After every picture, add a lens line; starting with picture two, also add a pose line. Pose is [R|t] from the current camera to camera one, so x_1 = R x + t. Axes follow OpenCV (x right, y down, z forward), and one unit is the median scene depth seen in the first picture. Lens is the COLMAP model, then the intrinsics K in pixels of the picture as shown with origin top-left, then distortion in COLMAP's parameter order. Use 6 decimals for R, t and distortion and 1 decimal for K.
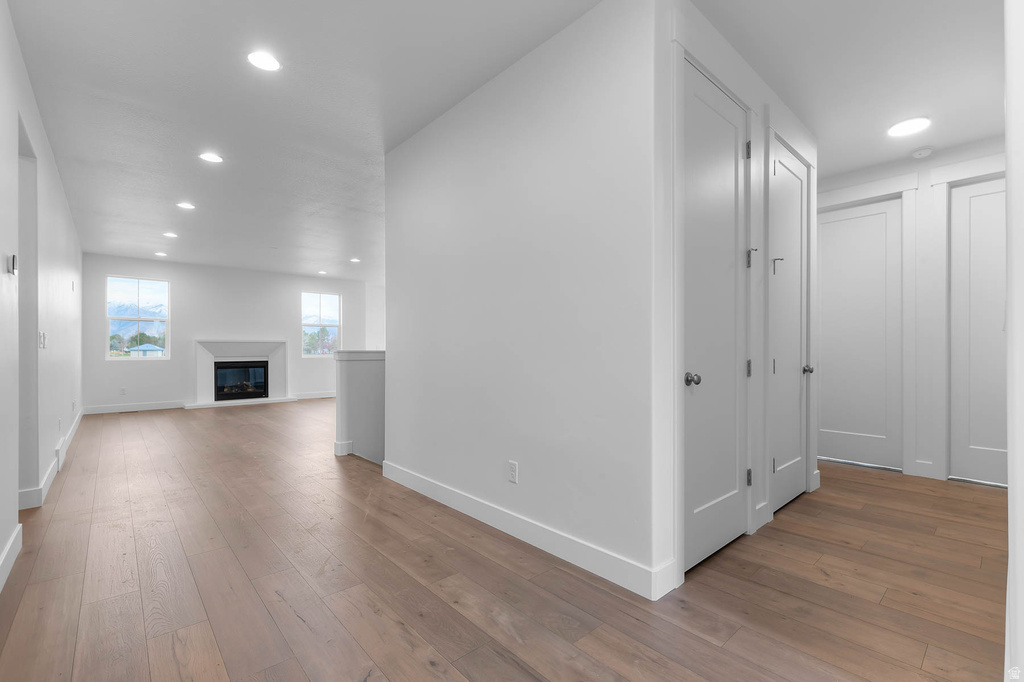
lens RADIAL K [[445.2, 0, 518.3], [0, 445.2, 350.4], [0, 0, 1]] dist [-0.001224, -0.000849]
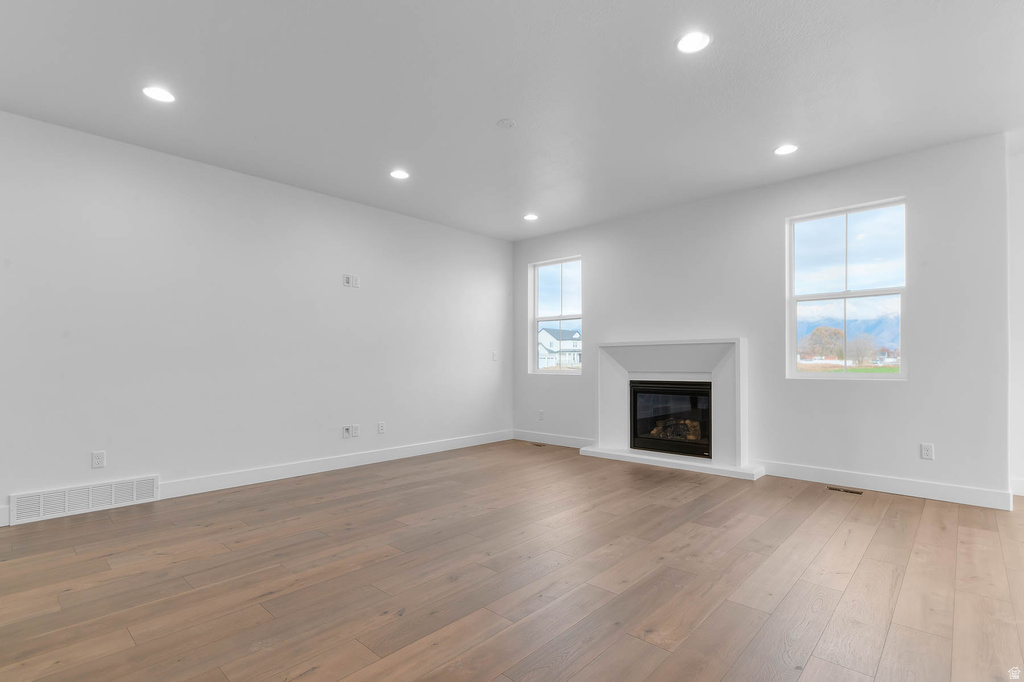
lens RADIAL K [[491.4, 0, 509.3], [0, 491.4, 351.3], [0, 0, 1]] dist [0.002168, 0.001170]
pose [[0.081854, -0.016542, -0.996507, -0.054951], [0.007938, 0.999841, -0.015945, -0.003578], [0.996613, -0.006606, 0.081972, 0.783345]]
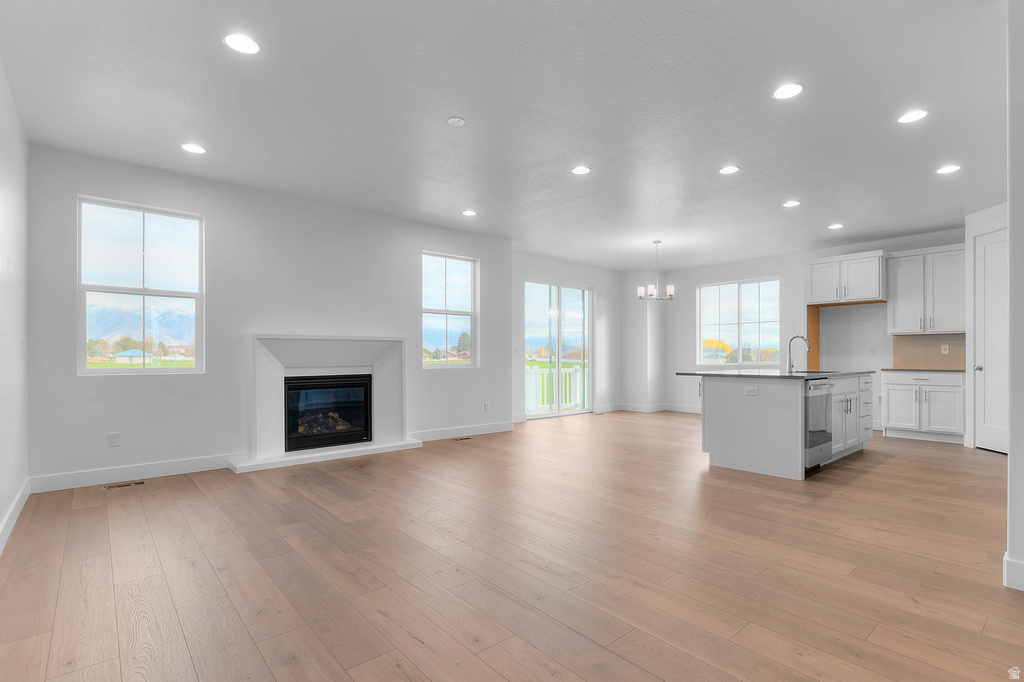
lens RADIAL K [[491.4, 0, 521.8], [0, 491.4, 356.3], [0, 0, 1]] dist [0.002168, 0.001170]
pose [[0.999638, -0.000490, -0.026904, -0.383434], [0.000497, 1.000000, 0.000225, 0.001223], [0.026904, -0.000239, 0.999638, 0.424152]]
